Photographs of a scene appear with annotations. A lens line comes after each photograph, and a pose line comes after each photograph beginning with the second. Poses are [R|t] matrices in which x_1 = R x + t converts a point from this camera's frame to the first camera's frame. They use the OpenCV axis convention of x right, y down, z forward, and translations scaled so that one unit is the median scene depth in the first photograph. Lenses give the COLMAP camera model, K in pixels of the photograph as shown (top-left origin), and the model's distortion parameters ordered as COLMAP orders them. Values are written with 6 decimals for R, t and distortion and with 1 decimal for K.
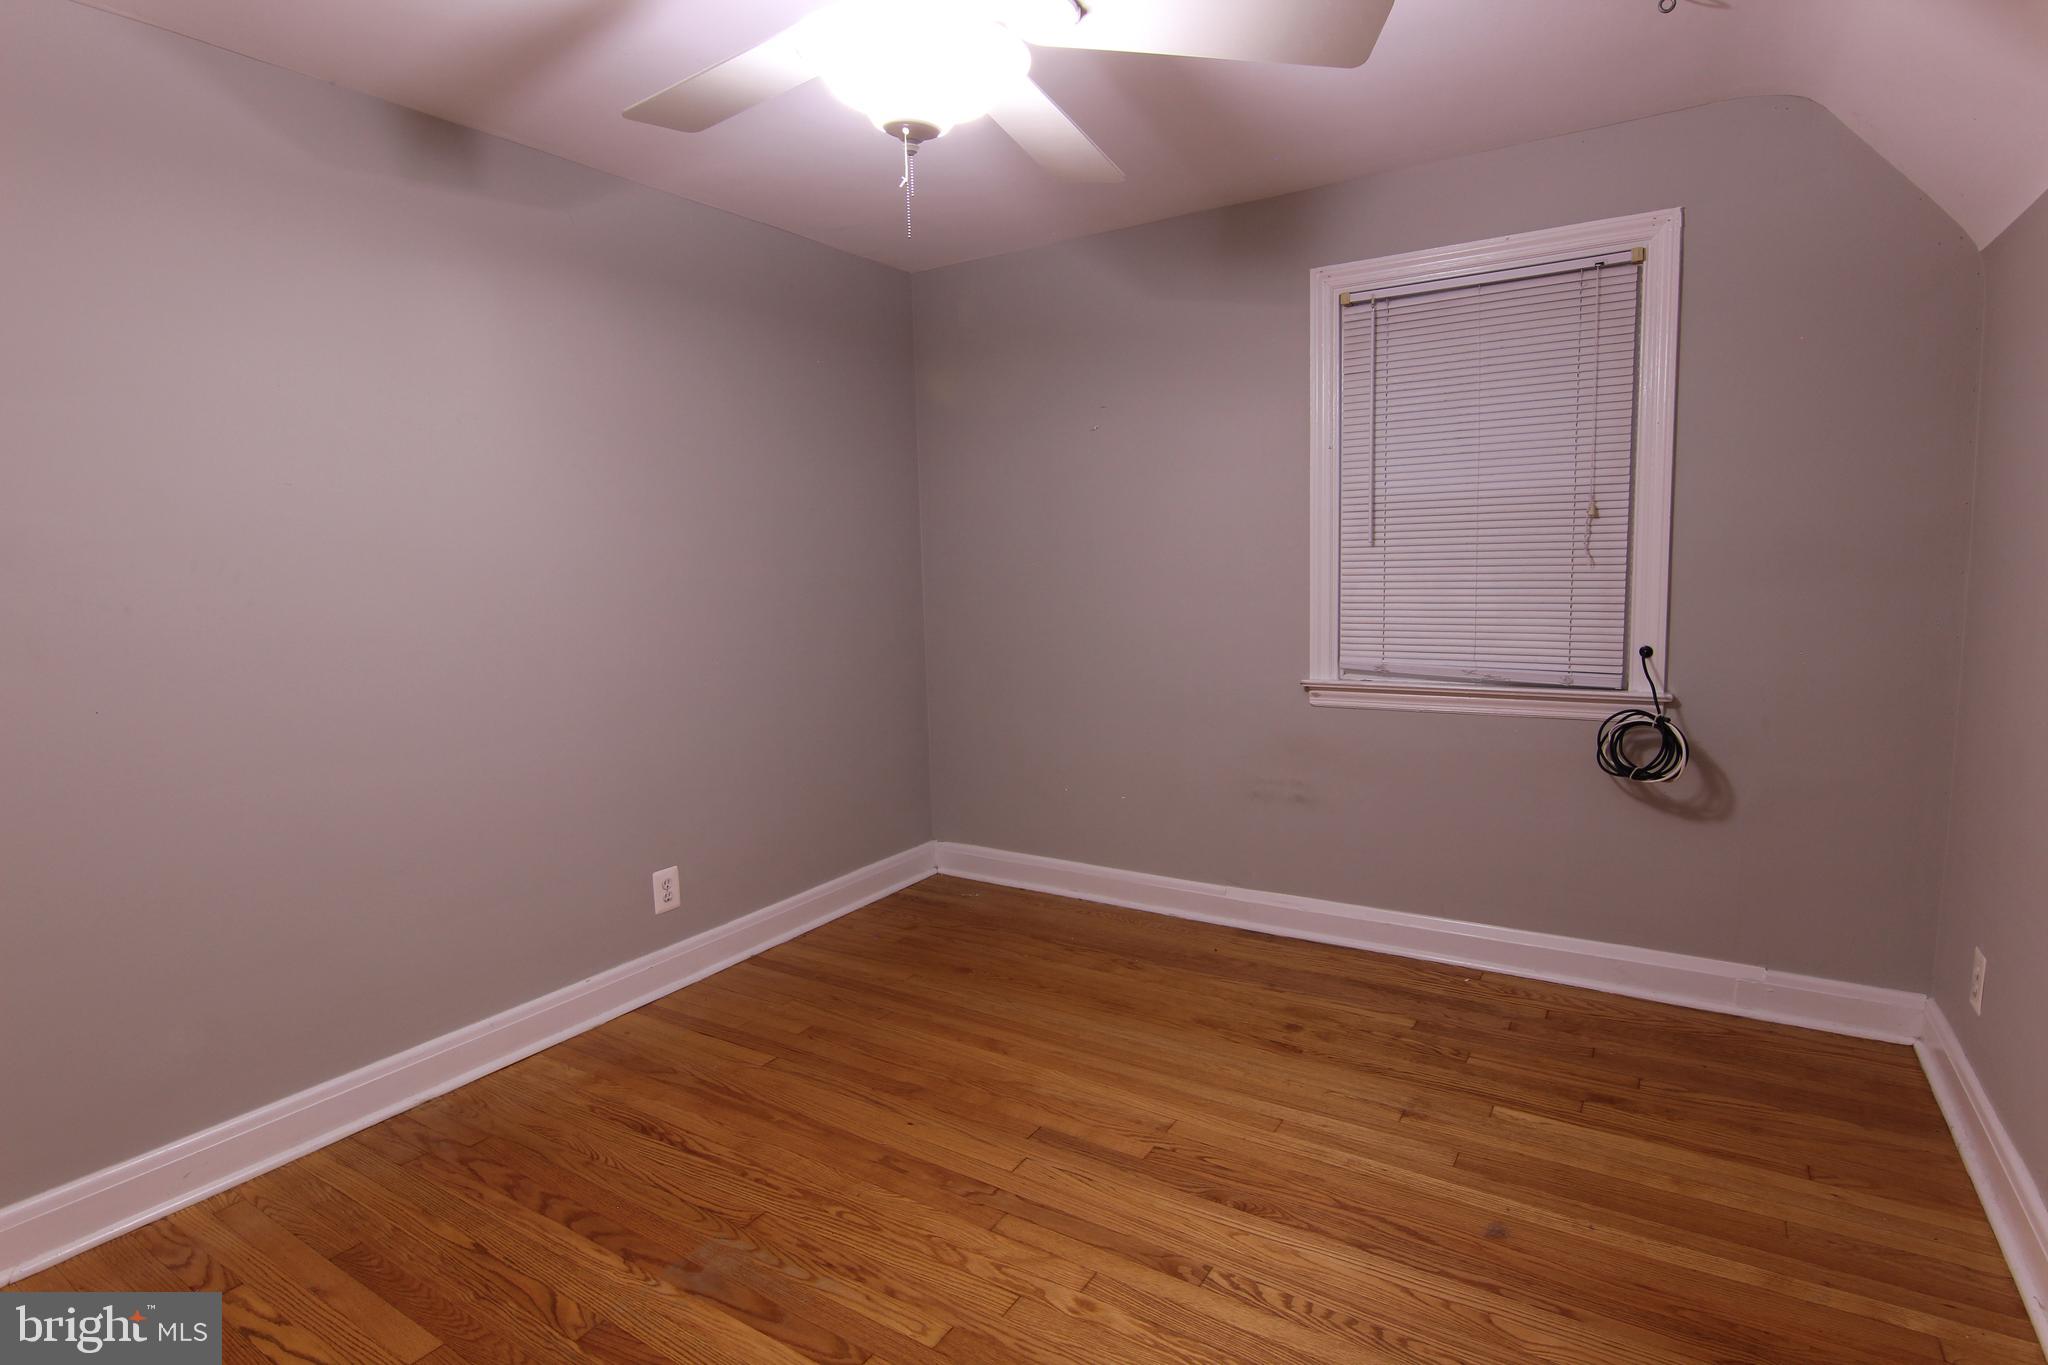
lens RADIAL K [[1040.2, 0, 1026.7], [0, 1040.2, 674.7], [0, 0, 1]] dist [-0.002768, -0.014436]
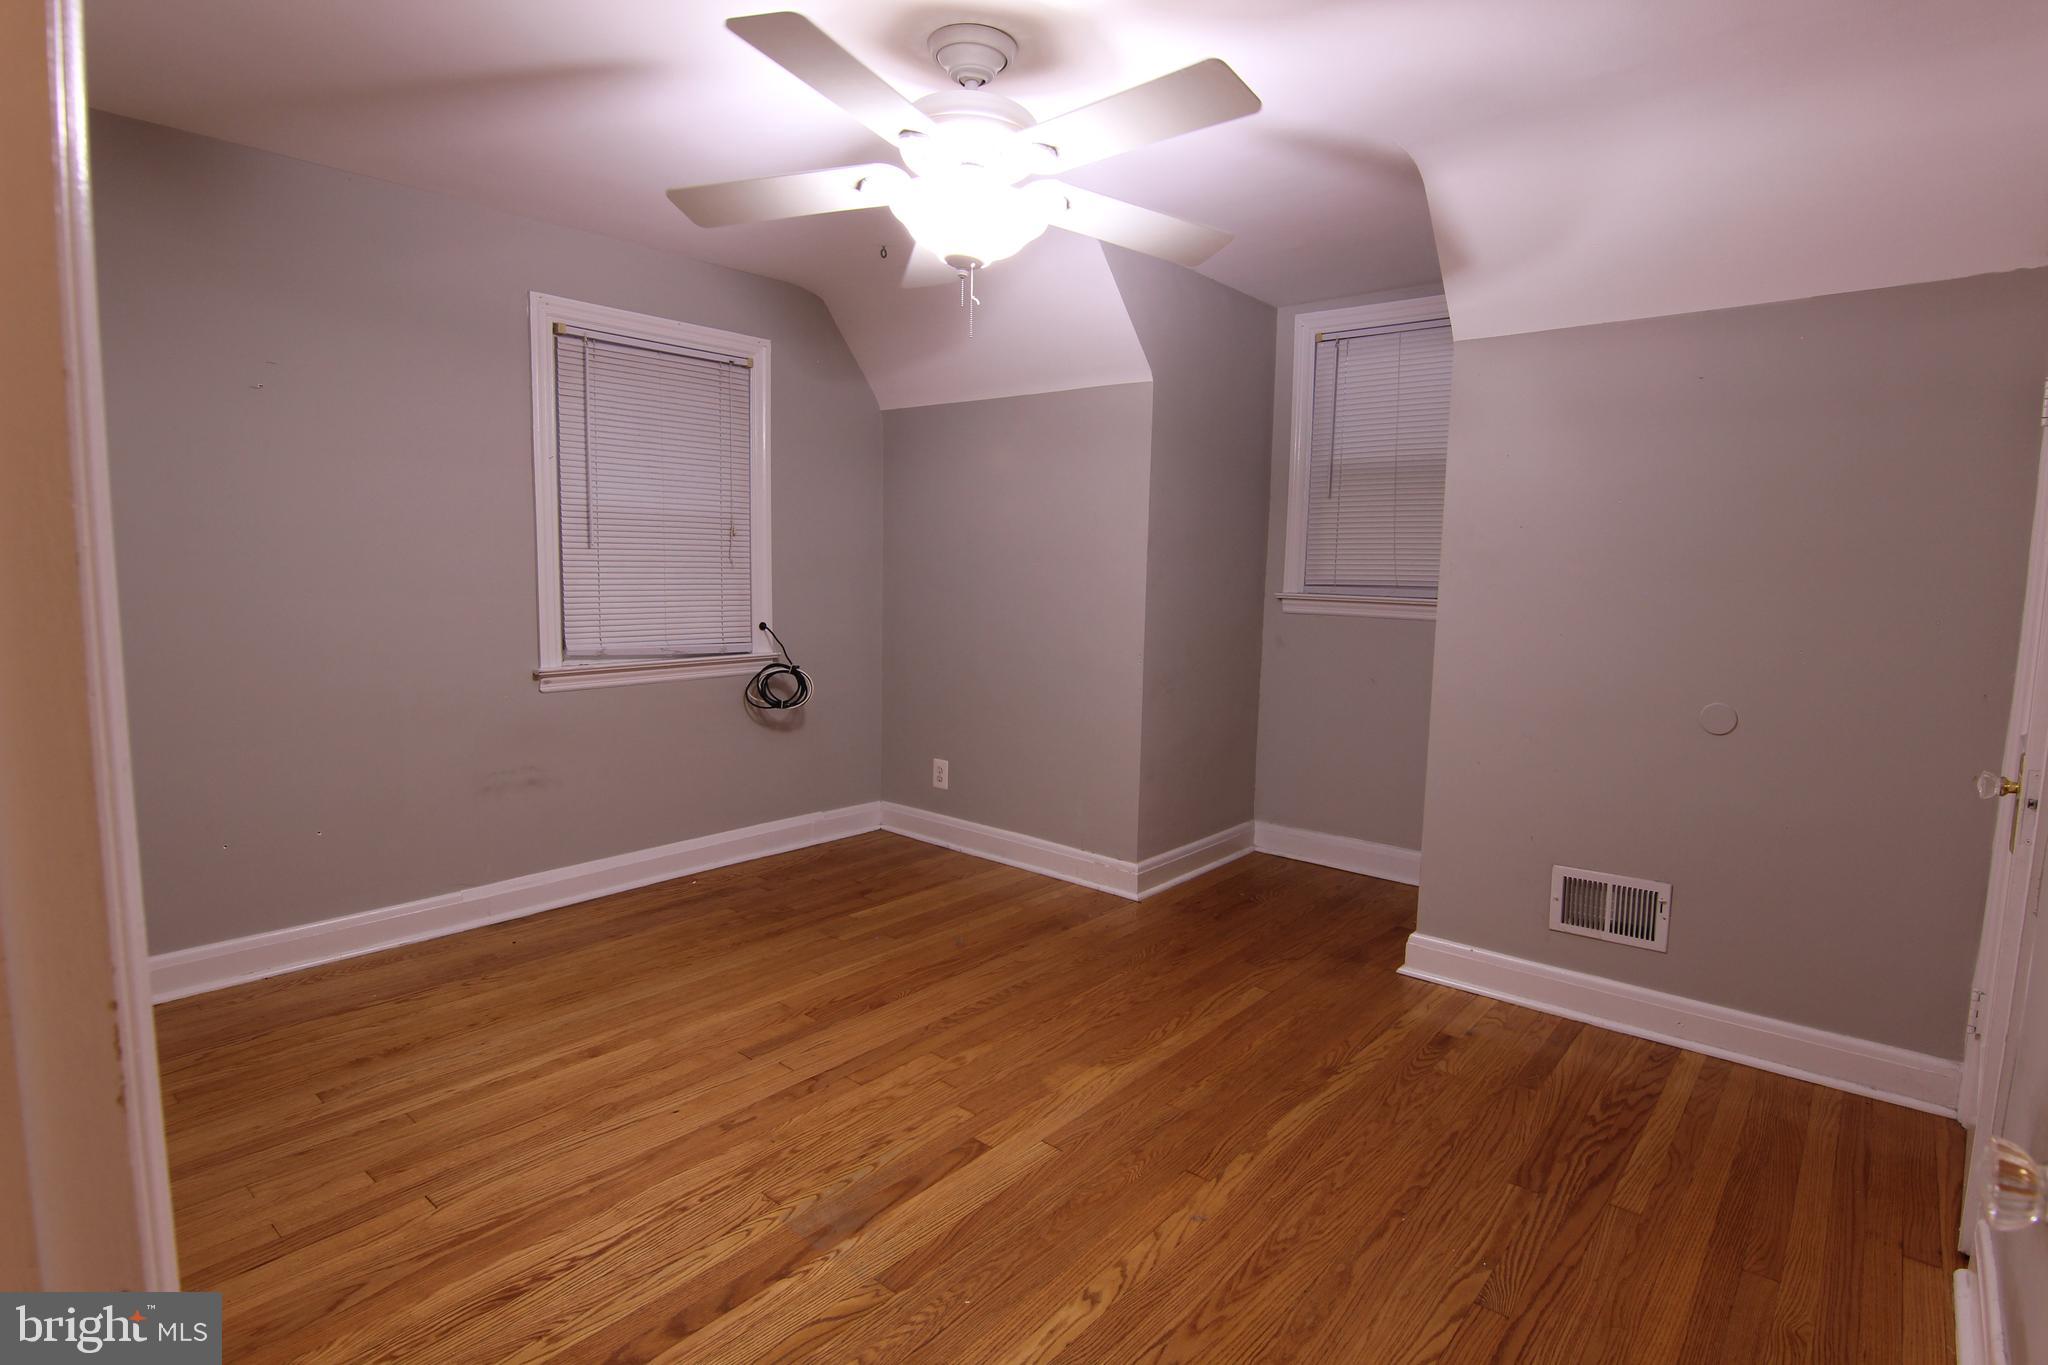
lens RADIAL K [[1040.2, 0, 1026.7], [0, 1040.2, 674.7], [0, 0, 1]] dist [-0.002768, -0.014436]
pose [[0.131808, -0.081781, 0.987896, -0.837624], [0.088470, 0.993584, 0.070448, -0.023531], [-0.987319, 0.078114, 0.138198, 0.402272]]
